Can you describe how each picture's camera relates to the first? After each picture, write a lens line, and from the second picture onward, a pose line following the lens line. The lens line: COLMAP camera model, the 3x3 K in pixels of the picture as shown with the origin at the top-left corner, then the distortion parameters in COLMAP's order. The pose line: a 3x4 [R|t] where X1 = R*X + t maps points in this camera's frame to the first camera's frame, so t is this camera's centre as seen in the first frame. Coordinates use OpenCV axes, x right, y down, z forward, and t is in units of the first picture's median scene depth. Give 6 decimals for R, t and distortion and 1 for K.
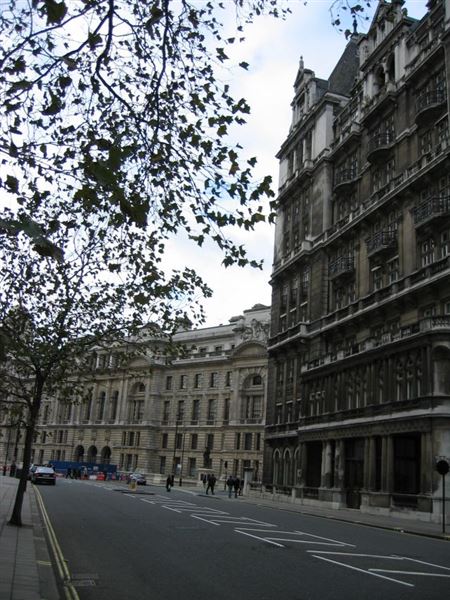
lens RADIAL K [[634.3, 0, 225.0], [0, 634.3, 300.0], [0, 0, 1]] dist [-0.126304, 0.083745]
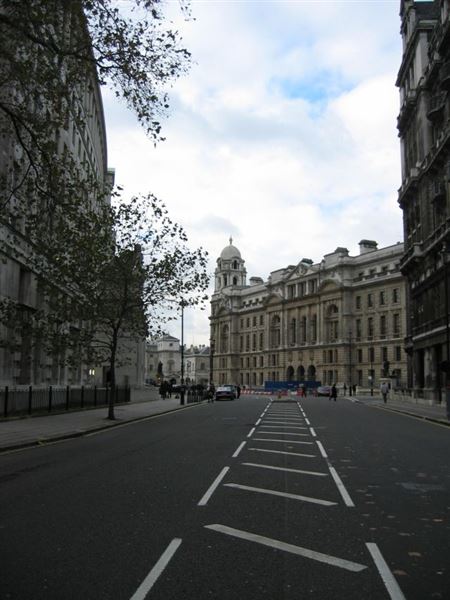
lens RADIAL K [[634.3, 0, 225.0], [0, 634.3, 300.0], [0, 0, 1]] dist [-0.126304, 0.083745]
pose [[0.922582, -0.106503, -0.370810, 0.100827], [0.152578, 0.983506, 0.097136, -0.011583], [0.354349, -0.146193, 0.923615, -0.068953]]
